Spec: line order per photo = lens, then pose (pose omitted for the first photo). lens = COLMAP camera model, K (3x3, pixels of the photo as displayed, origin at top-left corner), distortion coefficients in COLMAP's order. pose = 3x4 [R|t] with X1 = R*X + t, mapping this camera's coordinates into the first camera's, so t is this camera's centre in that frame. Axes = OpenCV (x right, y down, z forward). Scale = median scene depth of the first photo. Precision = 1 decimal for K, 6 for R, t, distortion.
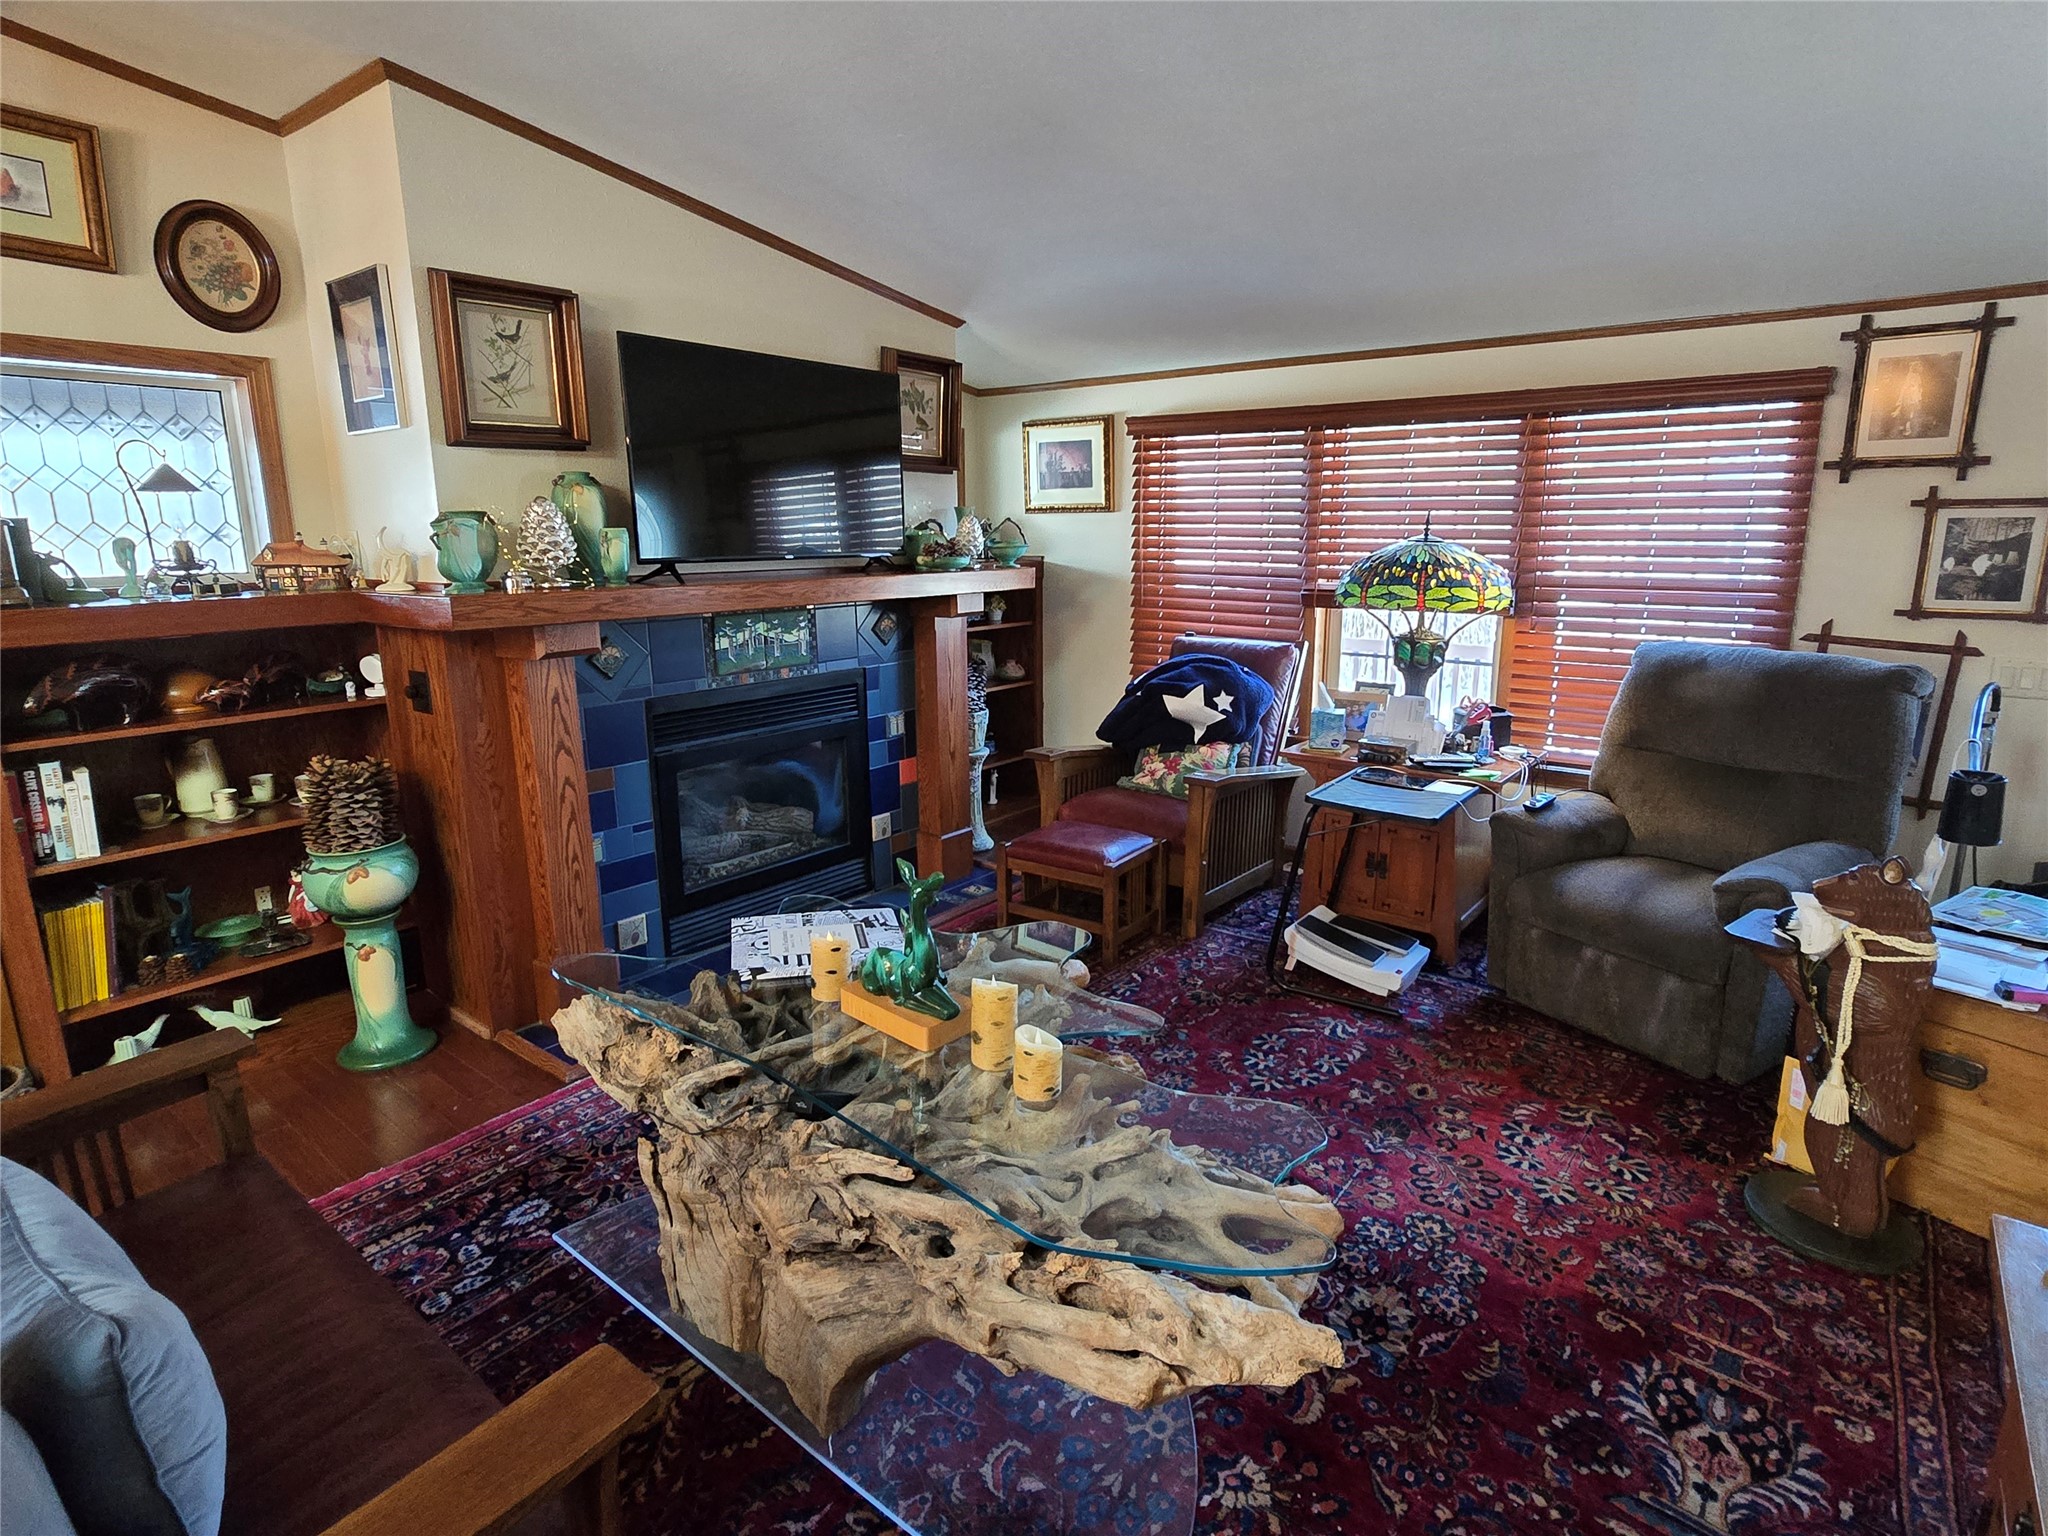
lens RADIAL K [[1053.1, 0, 1034.1], [0, 1053.1, 758.2], [0, 0, 1]] dist [-0.006633, 0.000301]
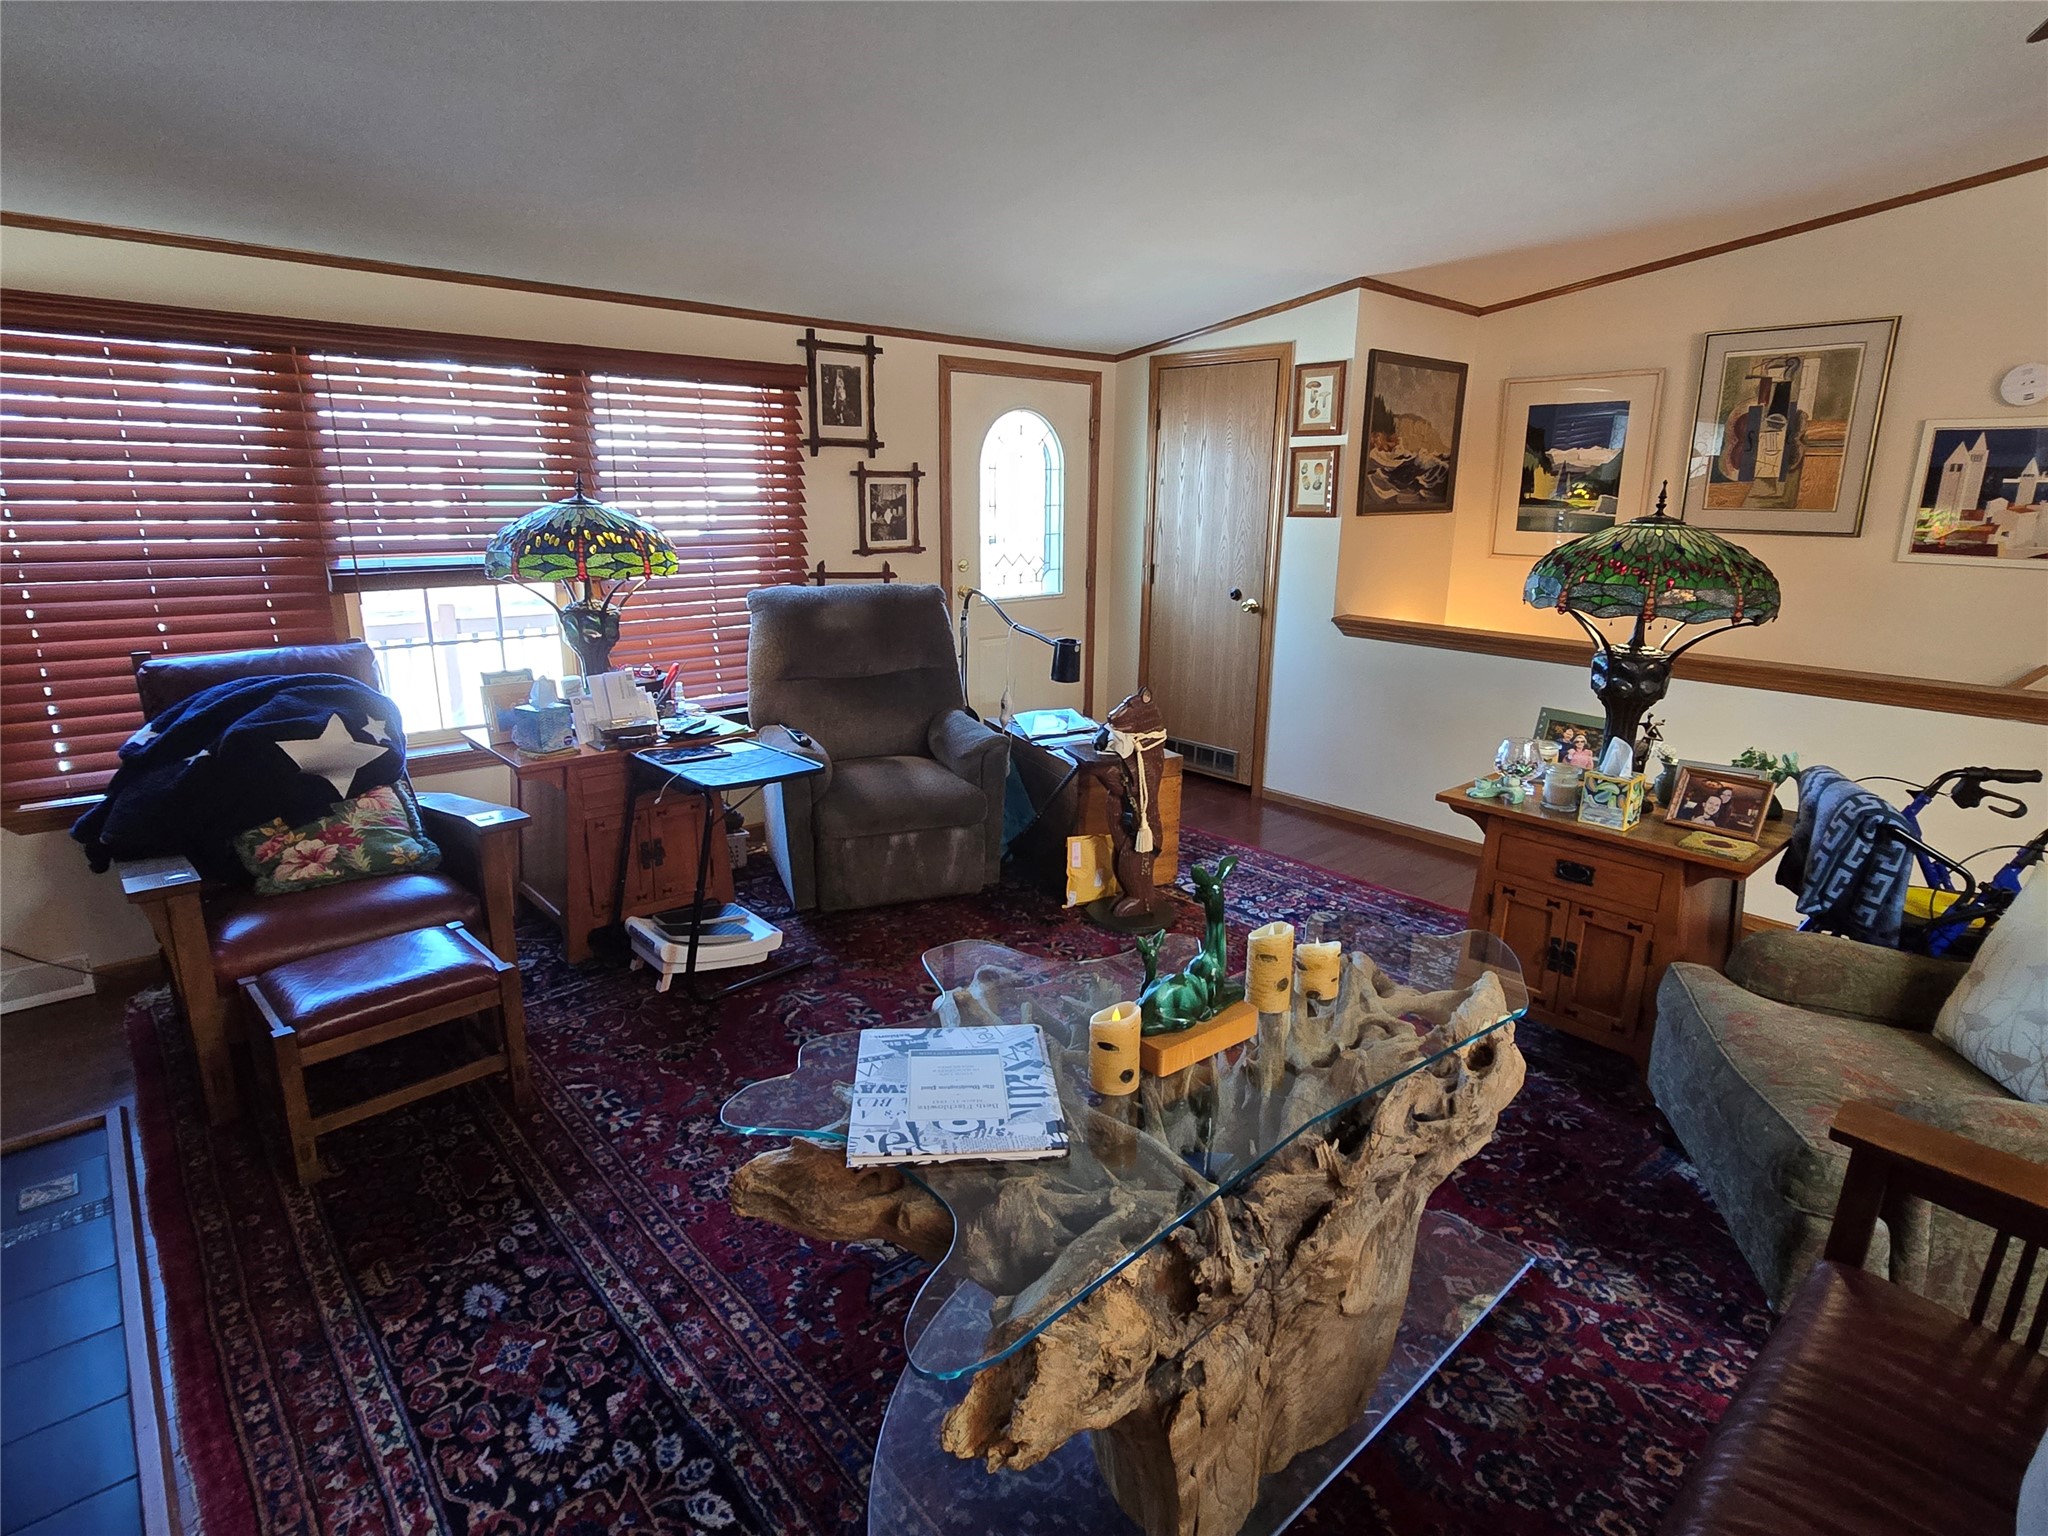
lens RADIAL K [[1053.1, 0, 1040.6], [0, 1053.1, 762.7], [0, 0, 1]] dist [-0.006633, 0.000301]
pose [[0.163282, -0.242513, 0.956309, -0.560462], [0.201929, 0.957012, 0.208213, -0.114836], [-0.965693, 0.159110, 0.205233, 0.529871]]
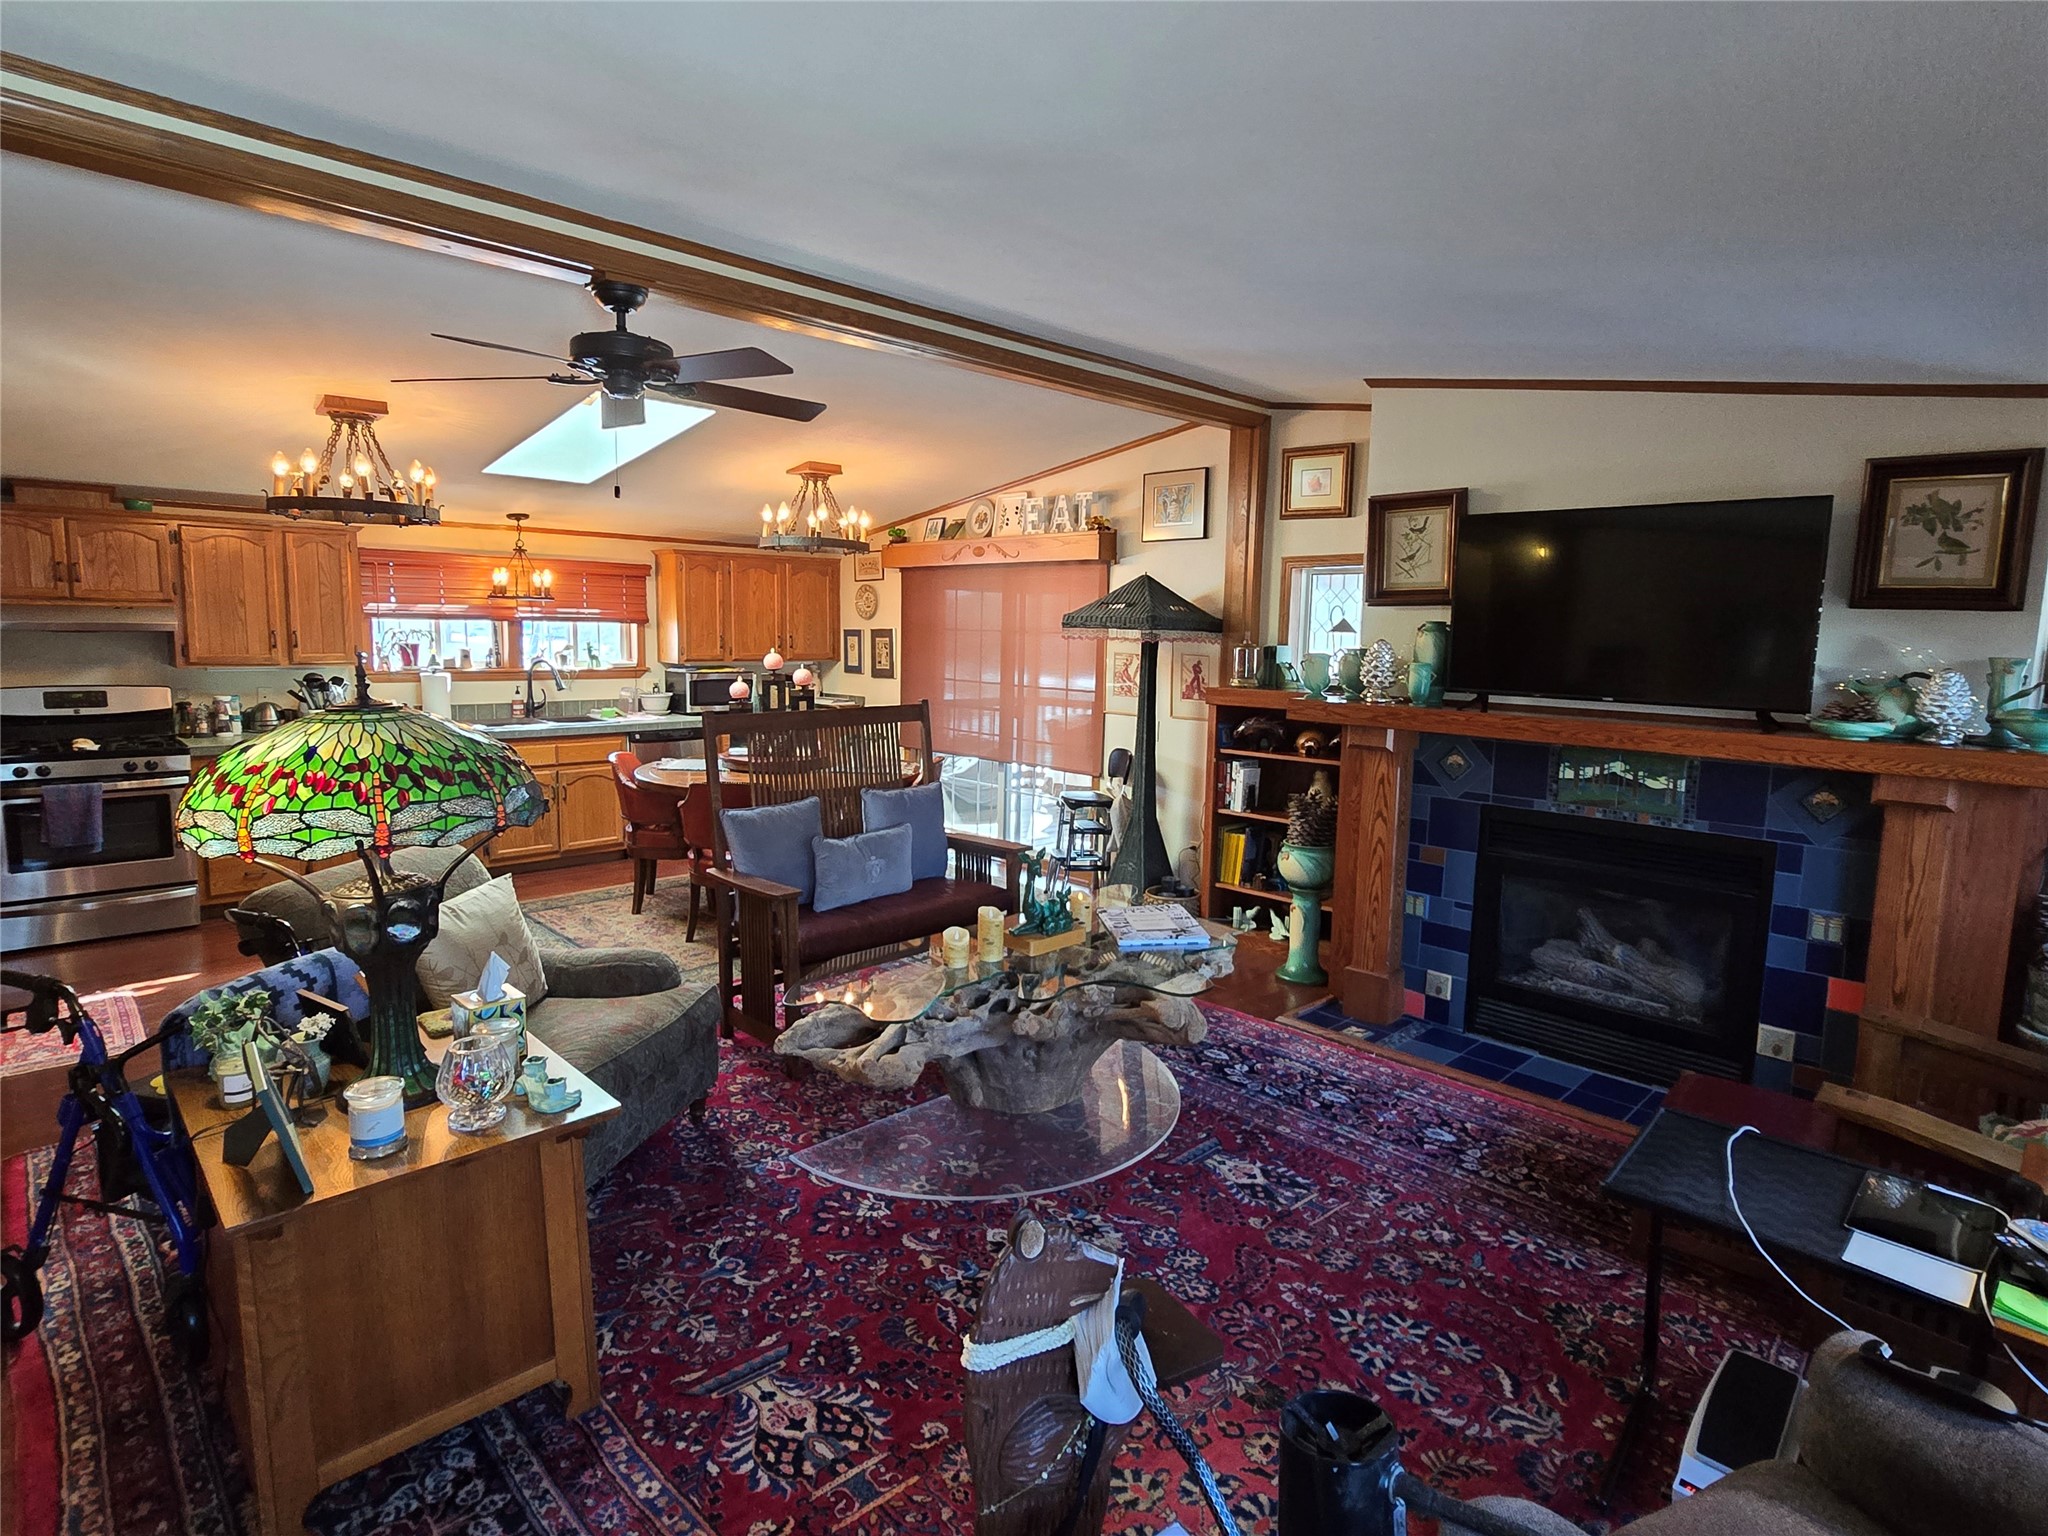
lens RADIAL K [[1053.1, 0, 1034.5], [0, 1053.1, 755.5], [0, 0, 1]] dist [-0.006633, 0.000301]
pose [[-0.123793, 0.122461, -0.984723, 0.913791], [-0.233125, 0.960992, 0.148817, -0.176870], [0.964535, 0.247986, -0.090416, 0.630404]]
